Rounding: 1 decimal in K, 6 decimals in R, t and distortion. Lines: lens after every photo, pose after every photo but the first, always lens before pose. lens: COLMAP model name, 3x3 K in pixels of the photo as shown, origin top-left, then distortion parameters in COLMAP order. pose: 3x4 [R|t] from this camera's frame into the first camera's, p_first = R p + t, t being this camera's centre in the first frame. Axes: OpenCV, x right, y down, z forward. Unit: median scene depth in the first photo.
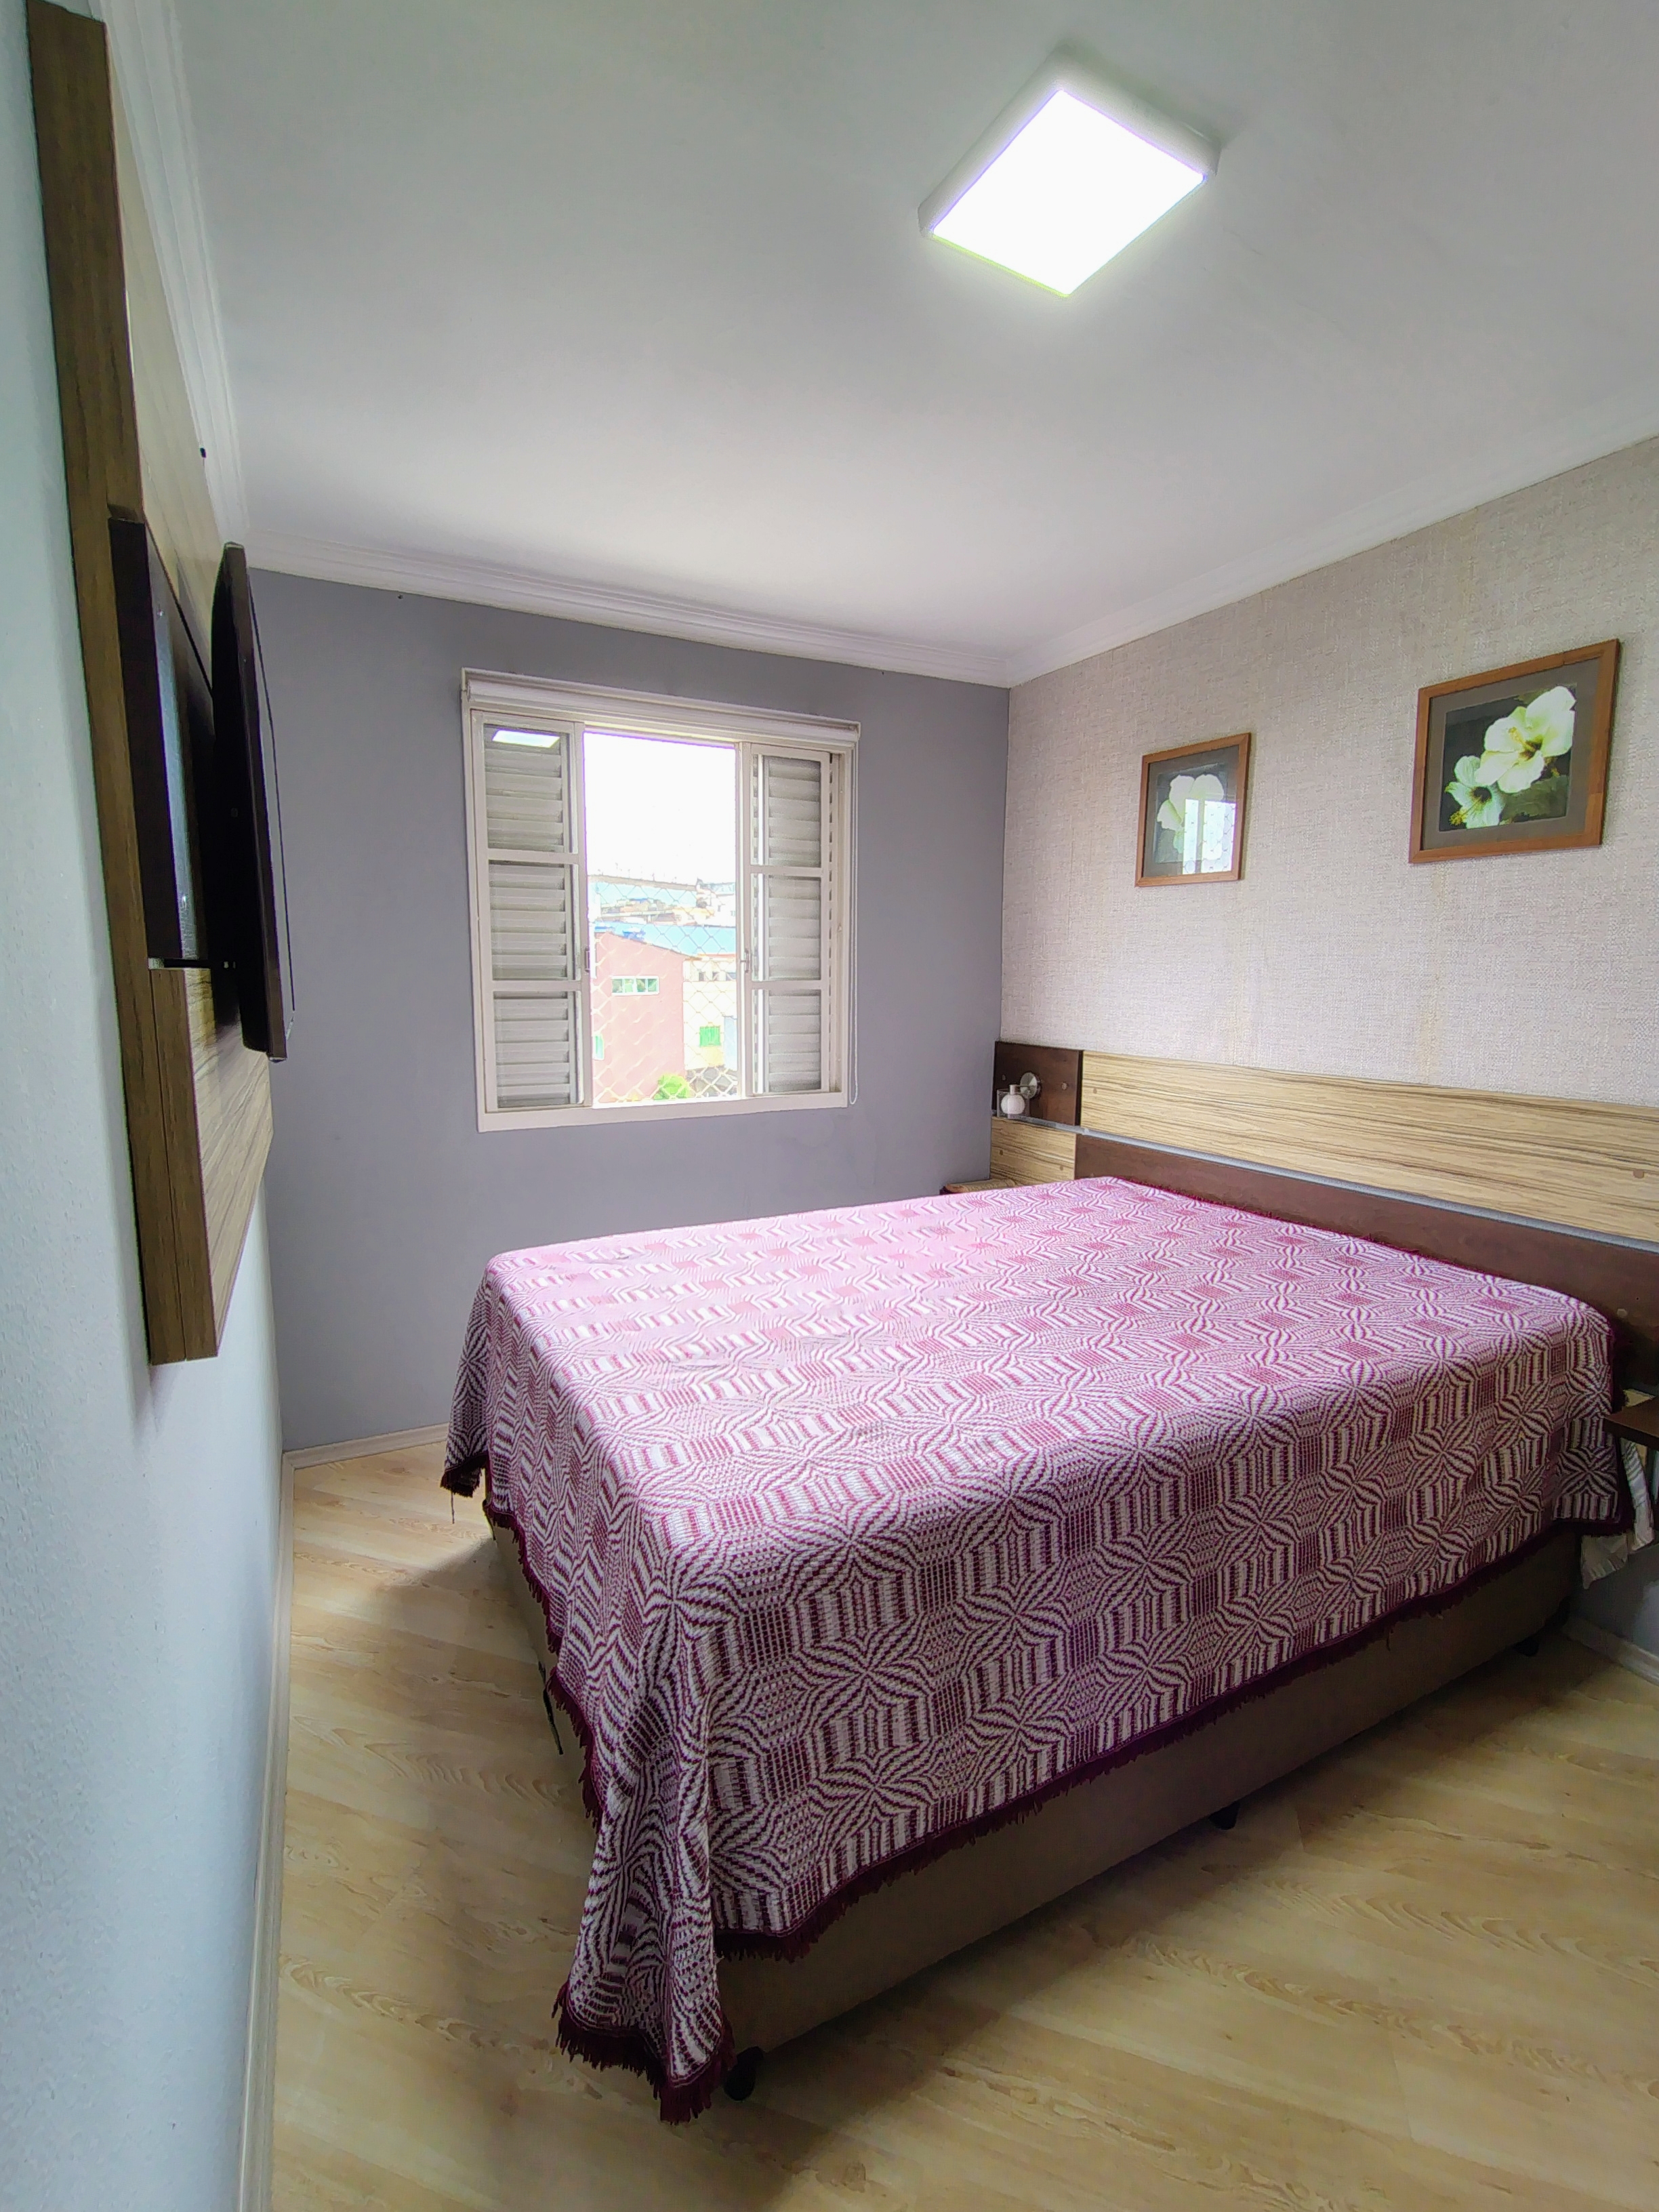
lens RADIAL K [[1003.6, 0, 820.6], [0, 1003.6, 1107.3], [0, 0, 1]] dist [-0.004035, 0.001340]
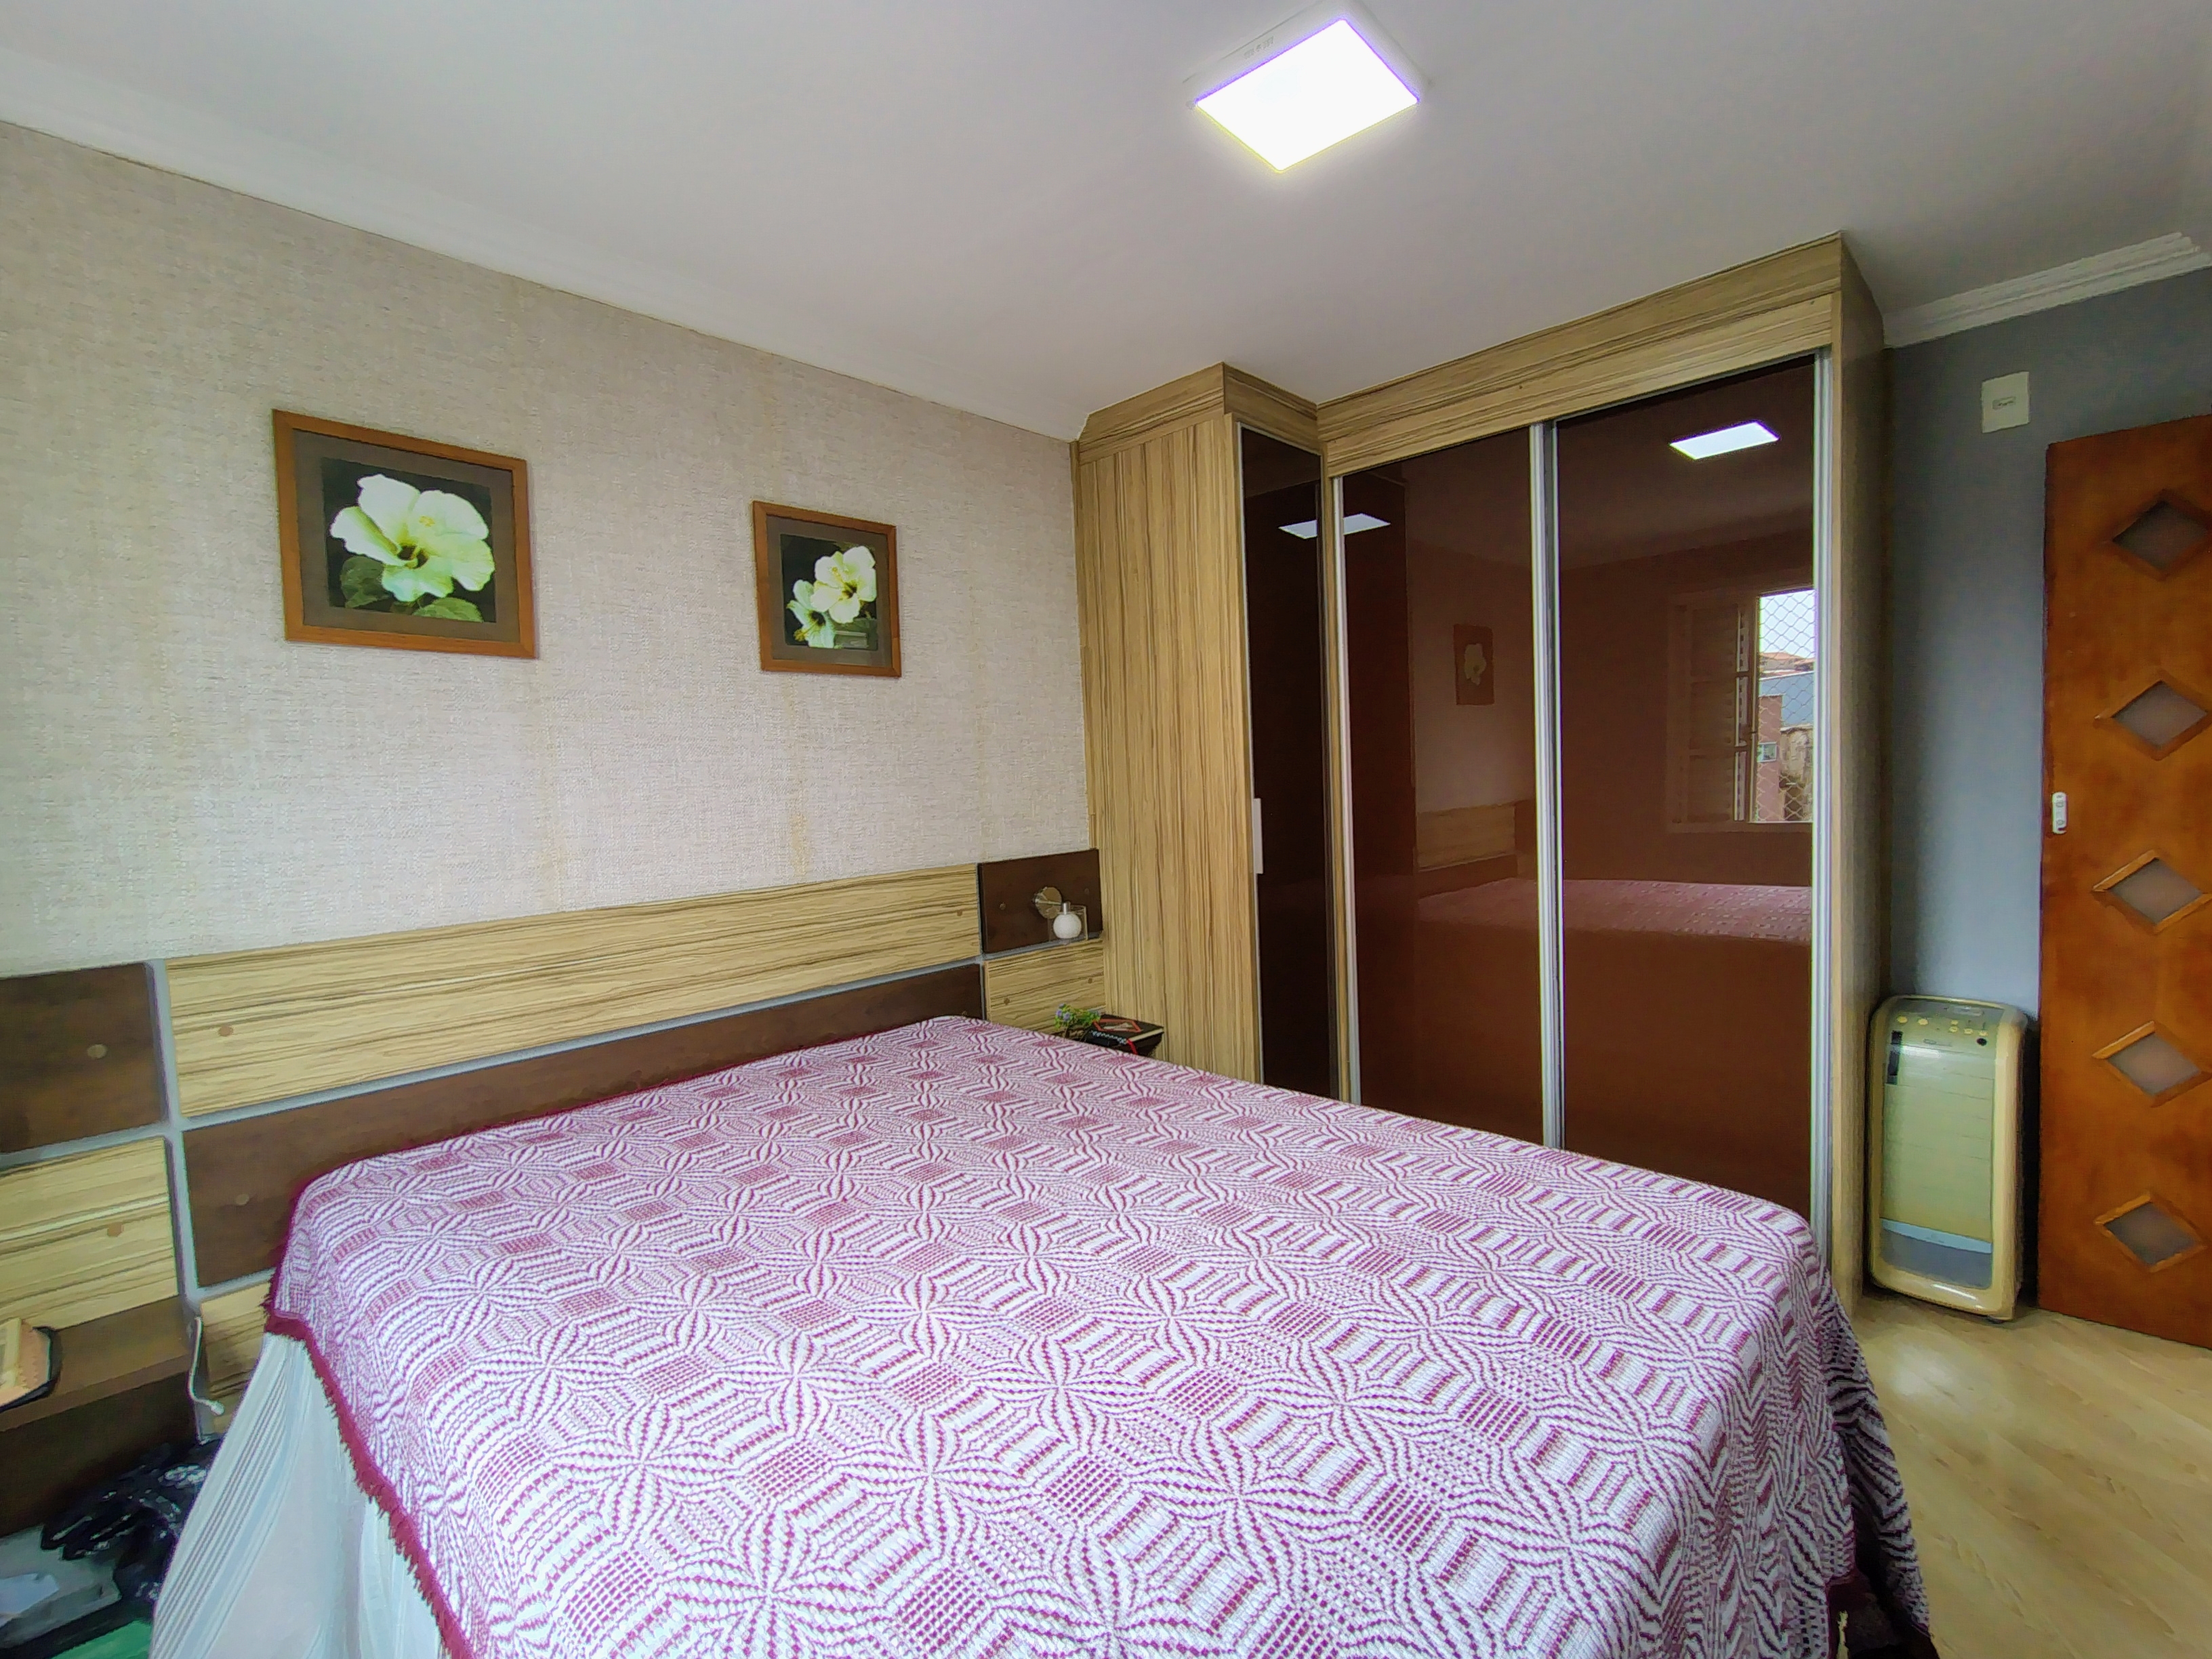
lens RADIAL K [[1003.6, 0, 1106.1], [0, 1003.6, 834.5], [0, 0, 1]] dist [-0.004035, 0.001340]
pose [[-0.336168, -0.049444, 0.940503, -0.510537], [0.161708, 0.980760, 0.109360, -0.143851], [-0.927816, 0.188851, -0.321704, 1.093616]]
